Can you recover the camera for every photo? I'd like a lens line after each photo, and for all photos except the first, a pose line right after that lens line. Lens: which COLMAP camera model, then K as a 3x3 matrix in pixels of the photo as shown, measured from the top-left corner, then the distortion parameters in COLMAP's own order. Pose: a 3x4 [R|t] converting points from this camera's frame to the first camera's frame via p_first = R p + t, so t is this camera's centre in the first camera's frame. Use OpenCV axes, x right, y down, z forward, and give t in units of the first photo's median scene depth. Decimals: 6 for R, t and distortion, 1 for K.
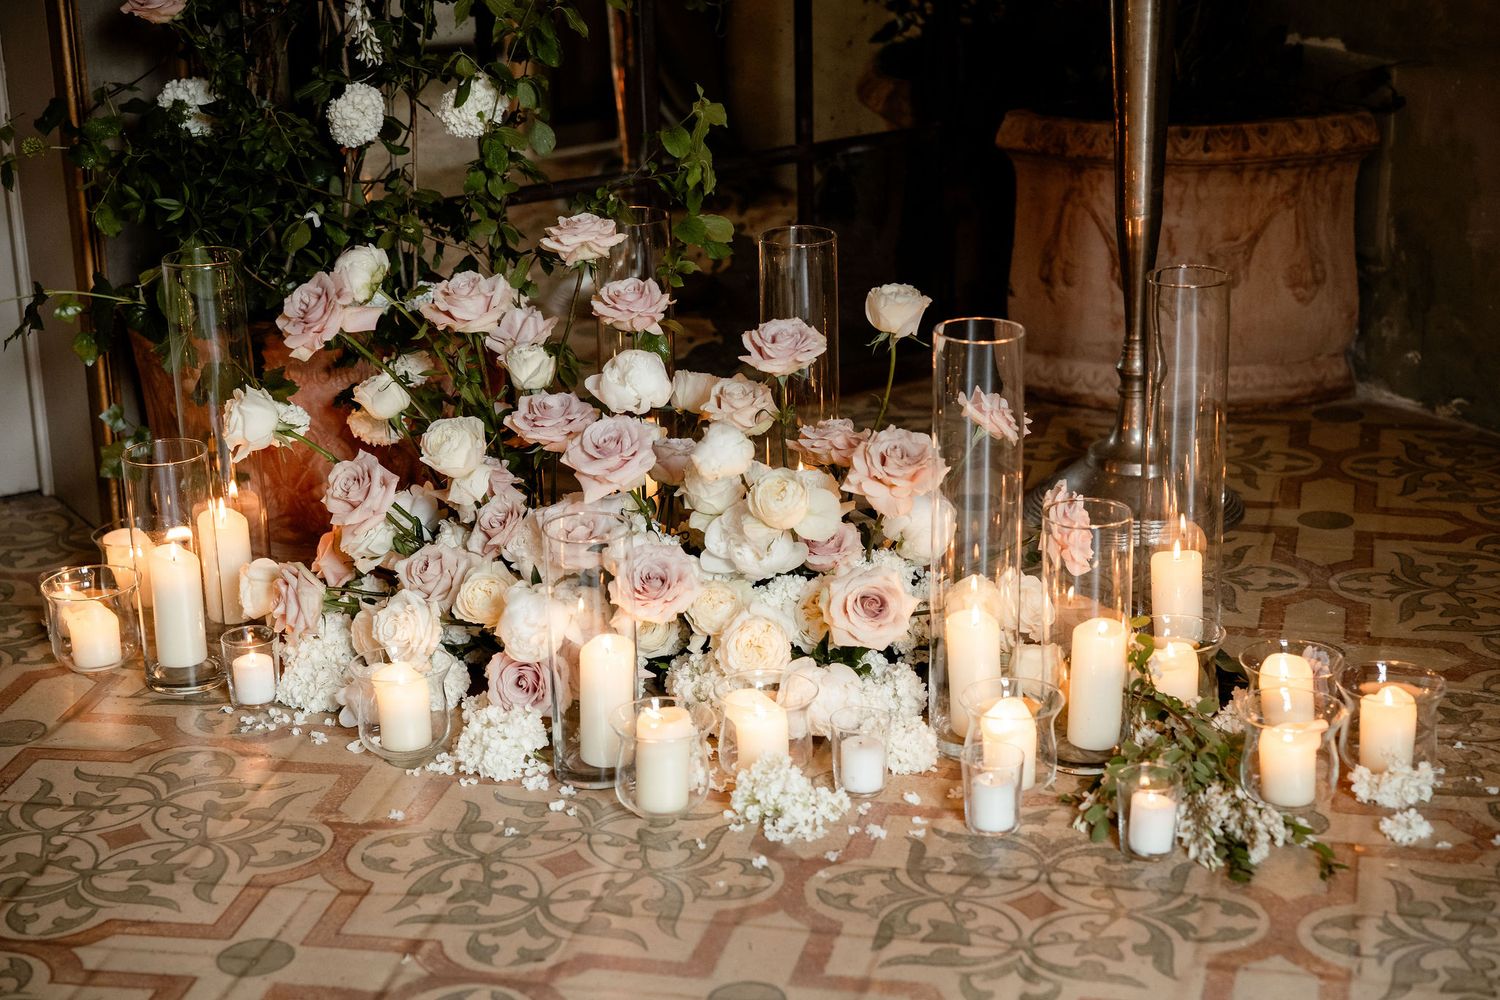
lens RADIAL K [[2886.3, 0, 751.1], [0, 2886.3, 501.2], [0, 0, 1]] dist [0.163301, 0.000000]
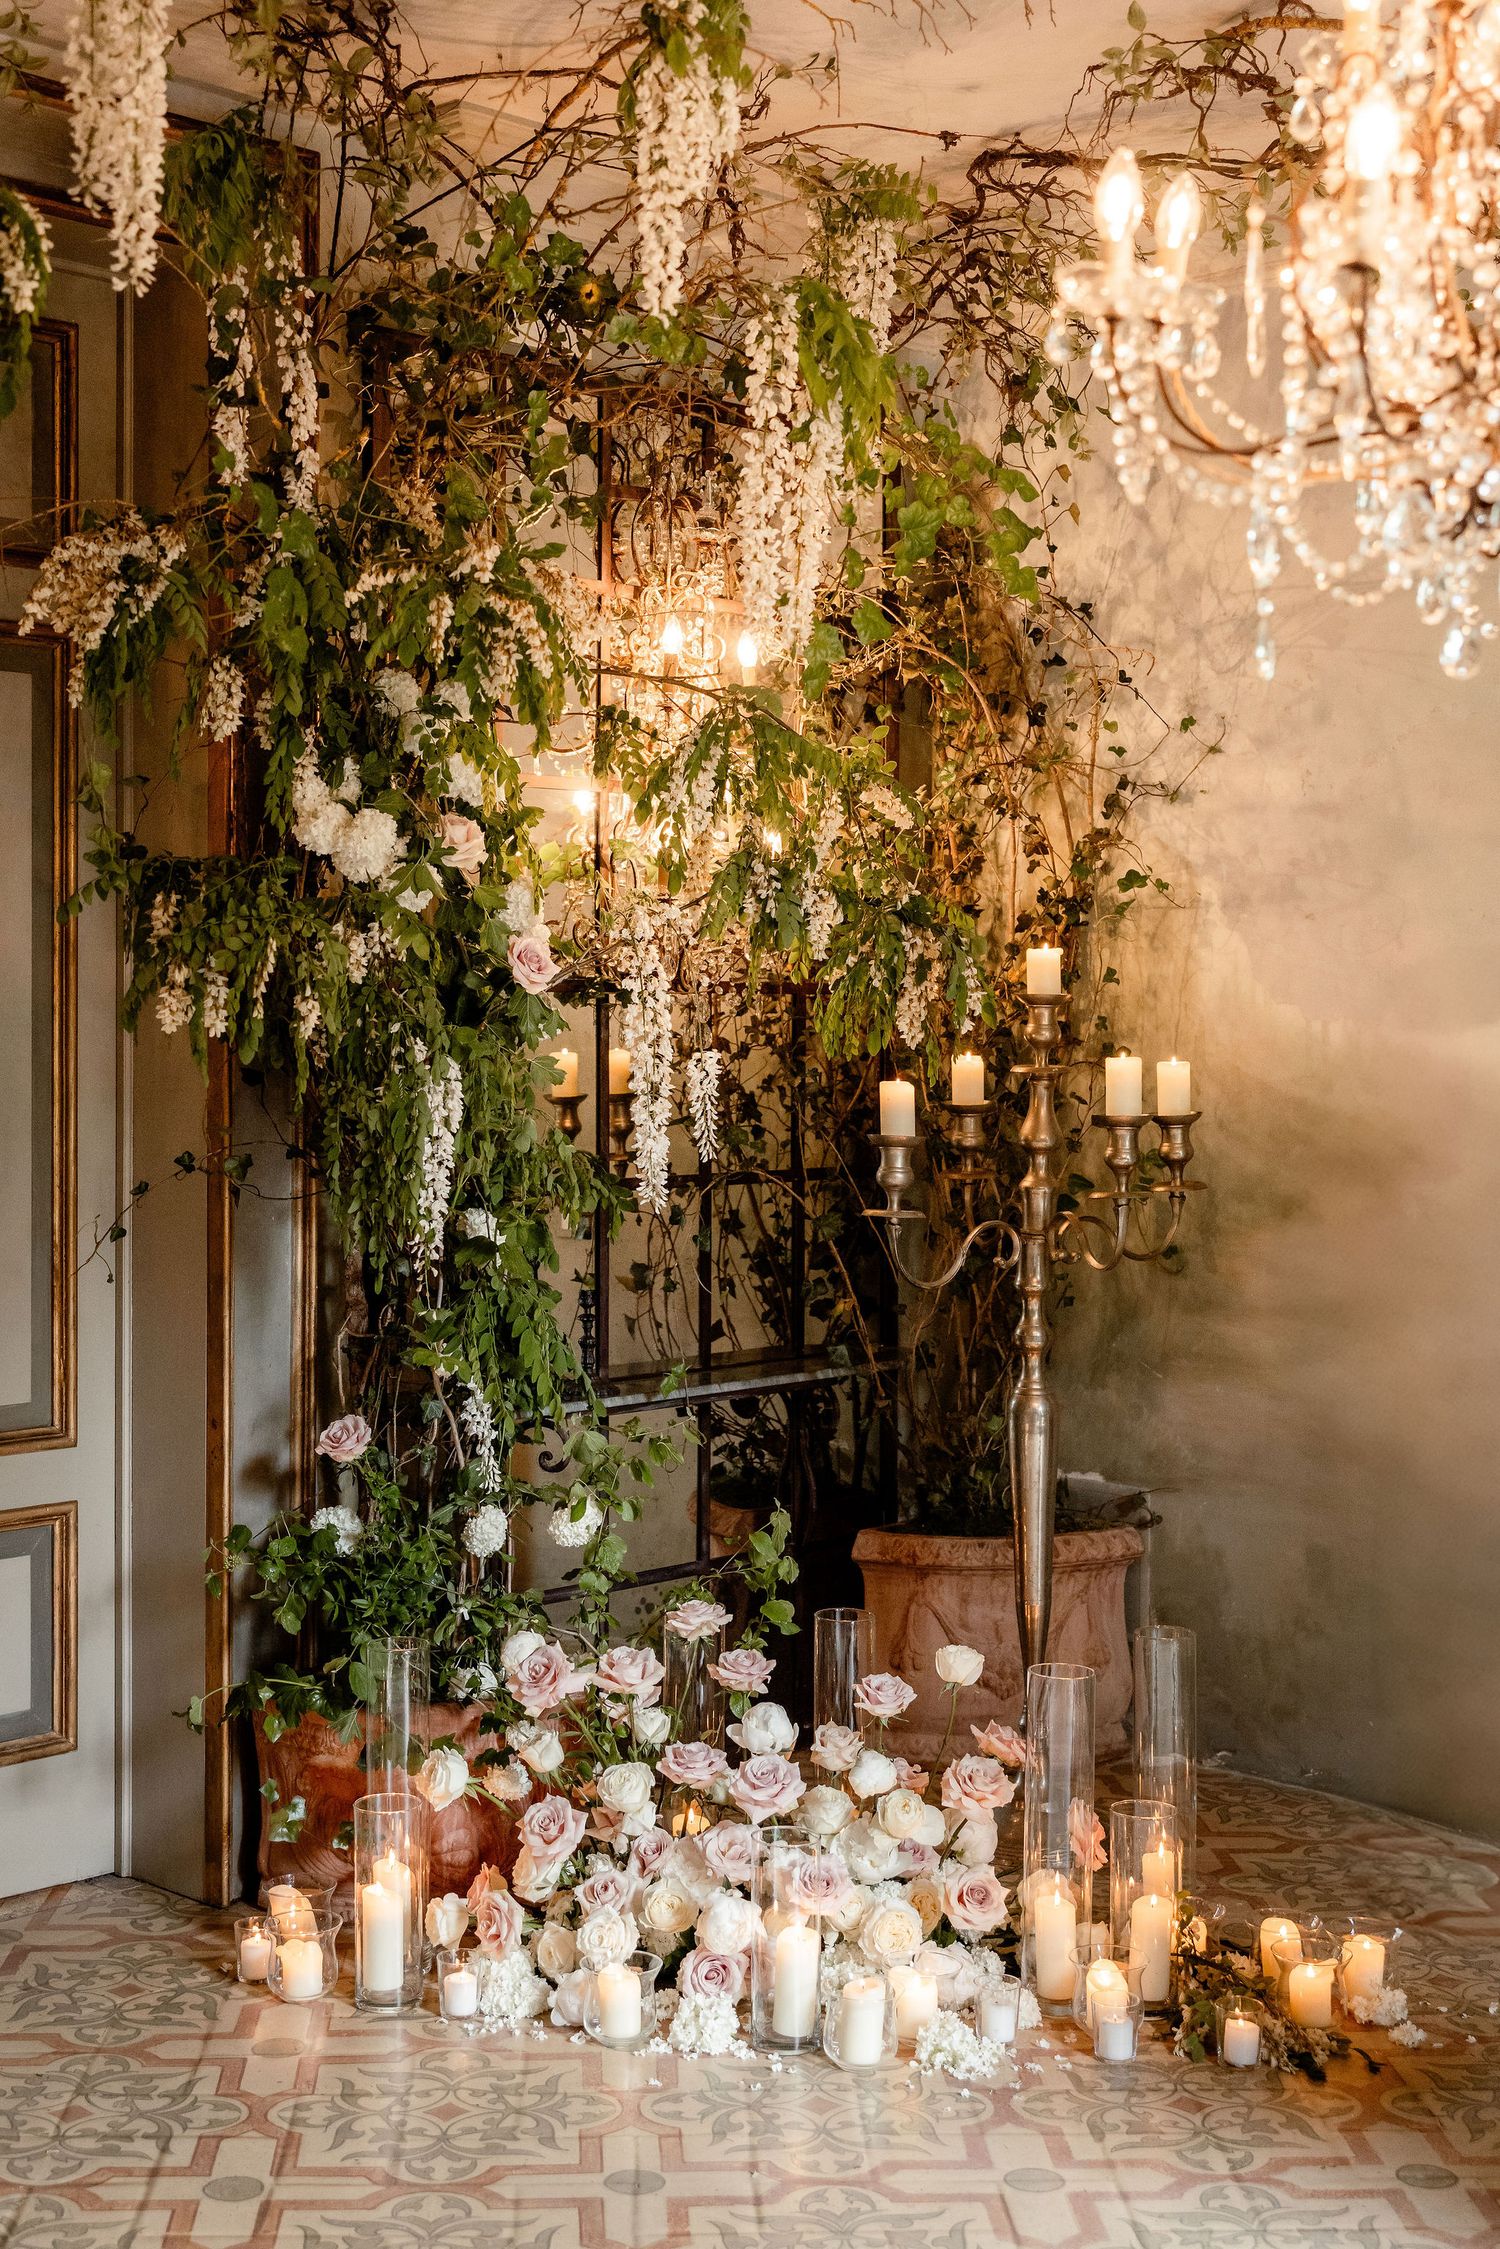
lens RADIAL K [[2992.8, 0, 693.6], [0, 2992.8, 1093.8], [0, 0, 1]] dist [0.037476, 0.000000]
pose [[0.964106, 0.022657, 0.264548, -0.418554], [0.056391, 0.956150, -0.287397, 0.067583], [-0.259459, 0.291999, 0.920553, -0.289825]]
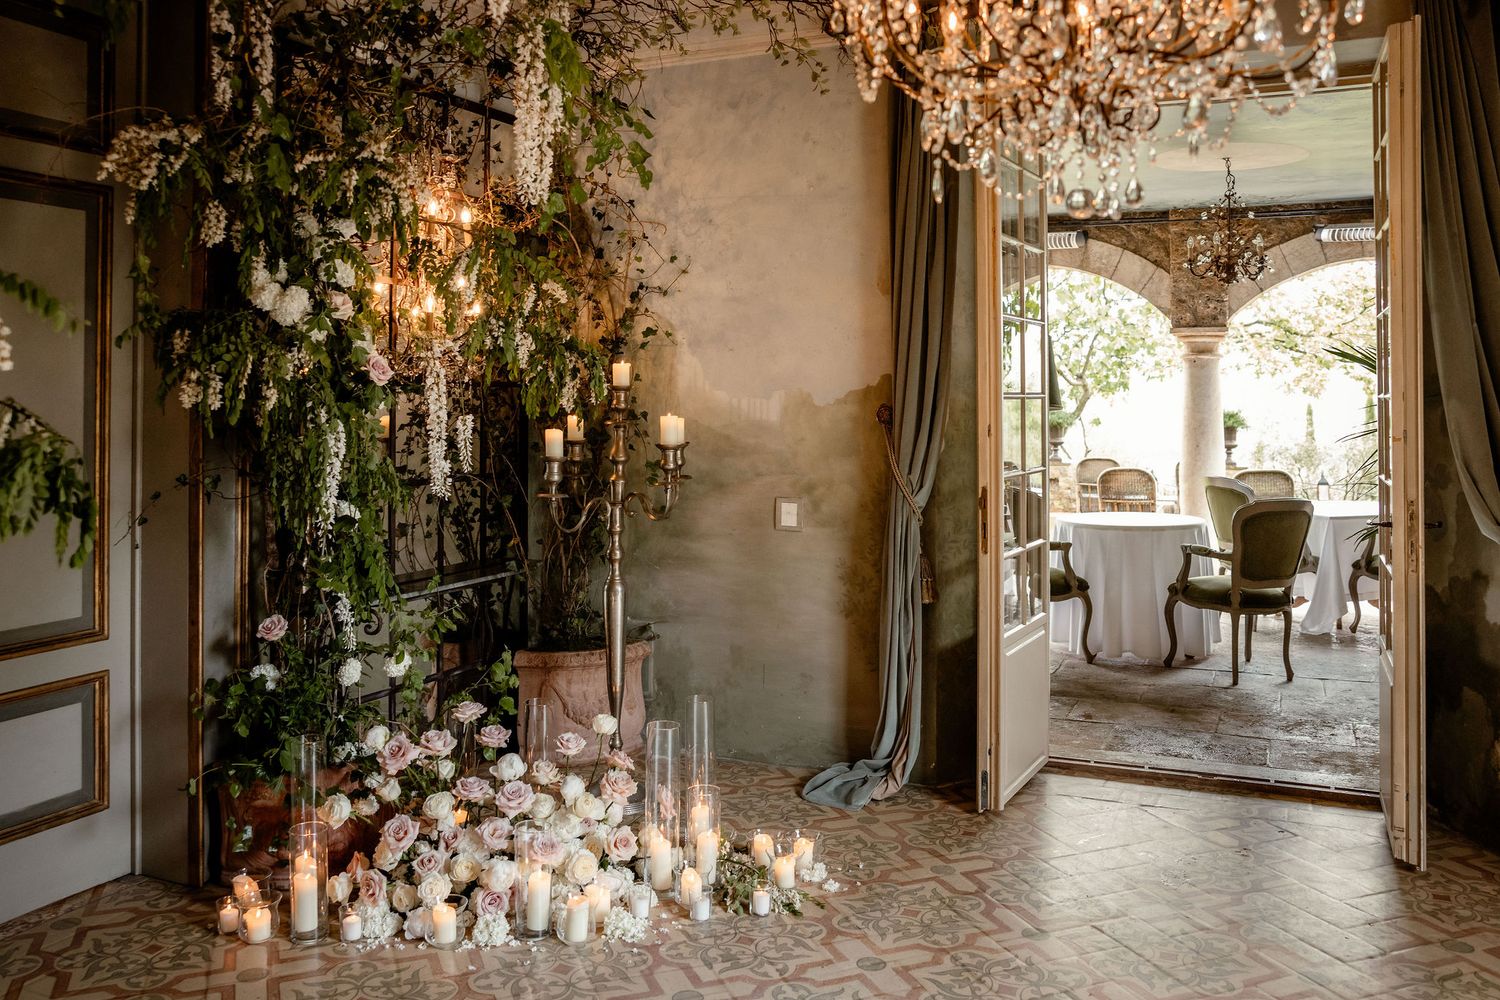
lens RADIAL K [[1251.4, 0, 738.1], [0, 1251.4, 376.2], [0, 0, 1]] dist [-0.061420, 0.050499]
pose [[0.828803, 0.033835, 0.558517, -0.470620], [0.160175, 0.942052, -0.294758, -0.011720], [-0.536125, 0.333757, 0.775356, -0.036551]]
